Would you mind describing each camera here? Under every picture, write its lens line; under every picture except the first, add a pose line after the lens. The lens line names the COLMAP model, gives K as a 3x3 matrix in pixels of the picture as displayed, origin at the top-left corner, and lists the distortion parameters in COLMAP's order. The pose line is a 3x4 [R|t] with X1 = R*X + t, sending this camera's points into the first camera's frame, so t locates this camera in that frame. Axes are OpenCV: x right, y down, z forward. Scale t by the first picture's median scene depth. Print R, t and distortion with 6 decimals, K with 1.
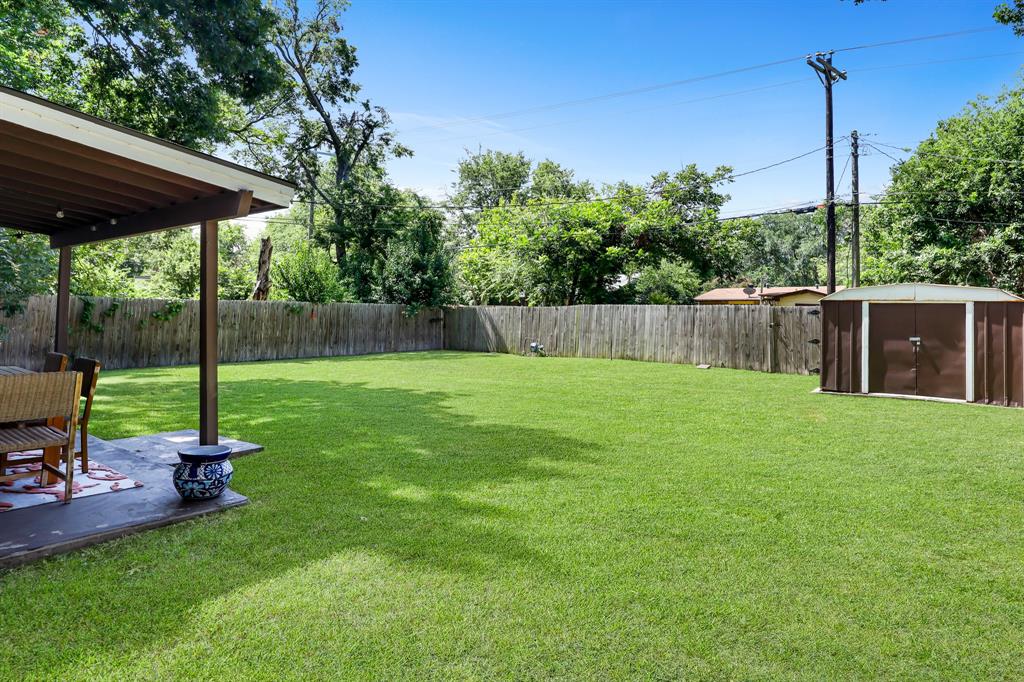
lens RADIAL K [[663.3, 0, 566.0], [0, 663.3, 268.7], [0, 0, 1]] dist [0.001494, 0.000972]
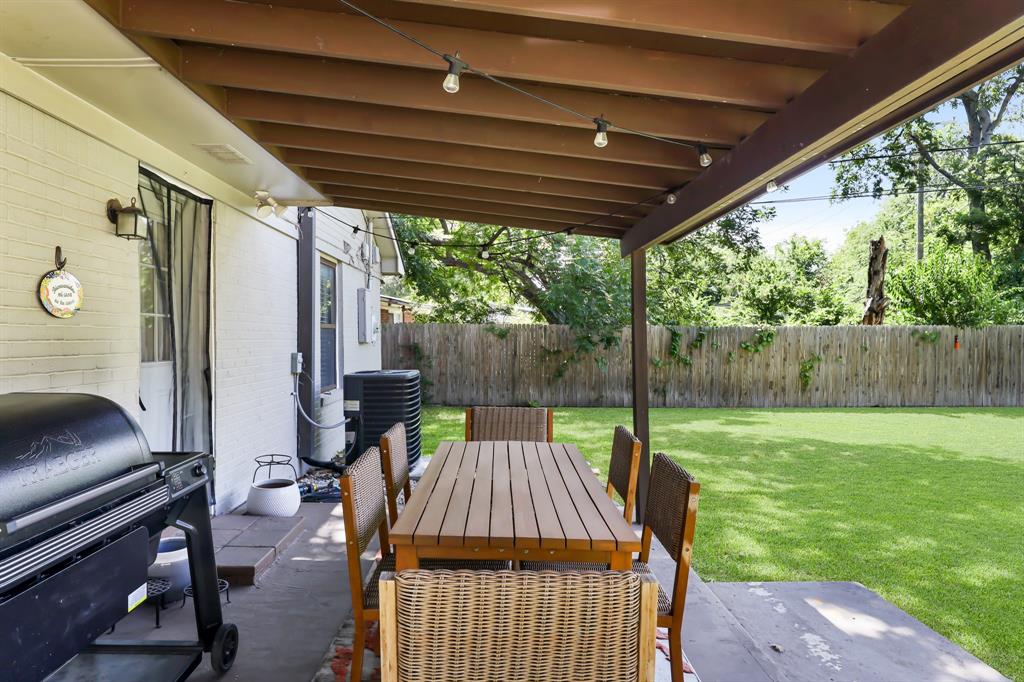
lens RADIAL K [[583.5, 0, 495.9], [0, 583.5, 329.3], [0, 0, 1]] dist [-0.000013, 0.001477]
pose [[0.599882, -0.021141, -0.799809, -0.187806], [0.064833, 0.997648, 0.022256, 0.010733], [0.797458, -0.065204, 0.599841, 0.268292]]
